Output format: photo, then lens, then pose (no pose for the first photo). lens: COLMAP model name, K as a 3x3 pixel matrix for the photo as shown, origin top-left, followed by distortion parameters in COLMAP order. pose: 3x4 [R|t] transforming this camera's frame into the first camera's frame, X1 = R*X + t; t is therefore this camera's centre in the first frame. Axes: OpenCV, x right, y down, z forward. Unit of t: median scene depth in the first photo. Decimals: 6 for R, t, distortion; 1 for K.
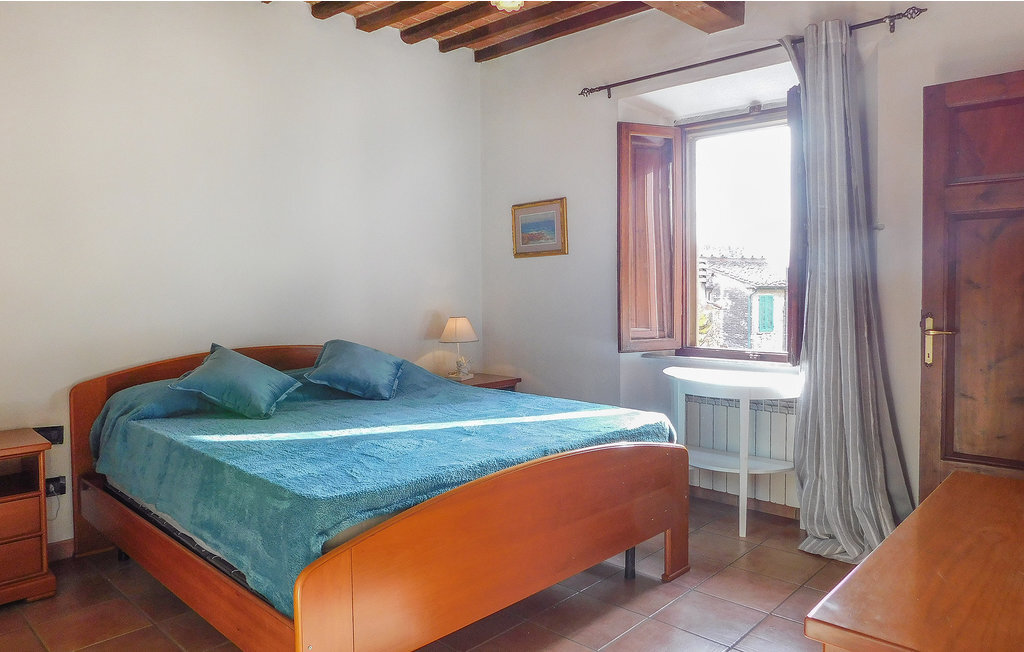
lens RADIAL K [[717.3, 0, 510.5], [0, 717.3, 310.0], [0, 0, 1]] dist [0.000475, -0.000438]
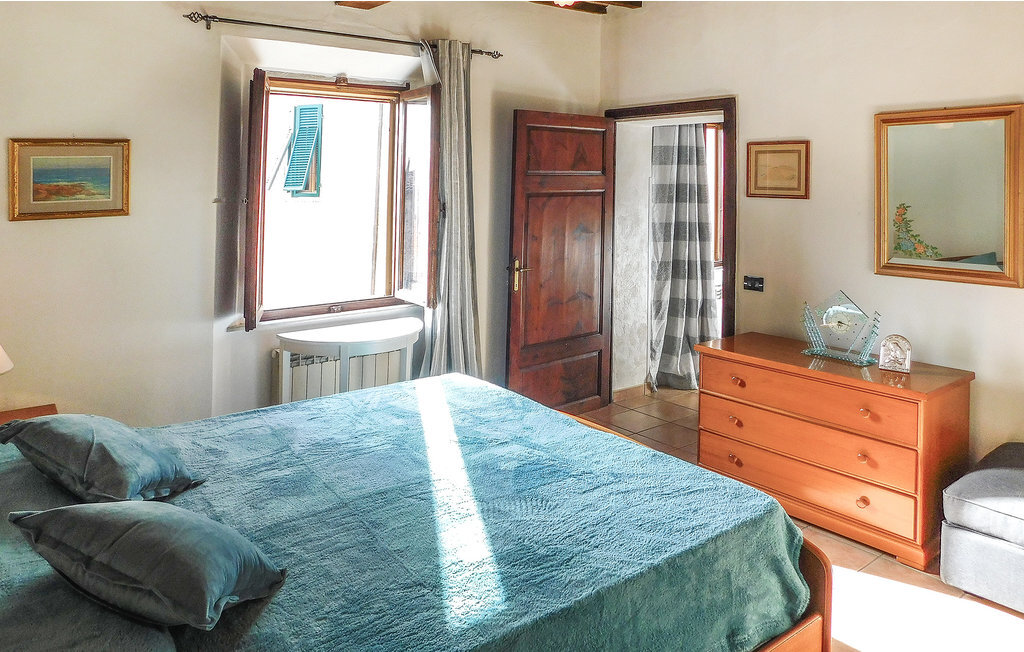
lens RADIAL K [[717.3, 0, 510.5], [0, 717.3, 310.0], [0, 0, 1]] dist [0.000475, -0.000438]
pose [[0.151782, -0.162951, 0.974889, -0.616145], [0.044089, 0.986451, 0.158019, -0.080724], [-0.987430, 0.018998, 0.156910, 0.483488]]
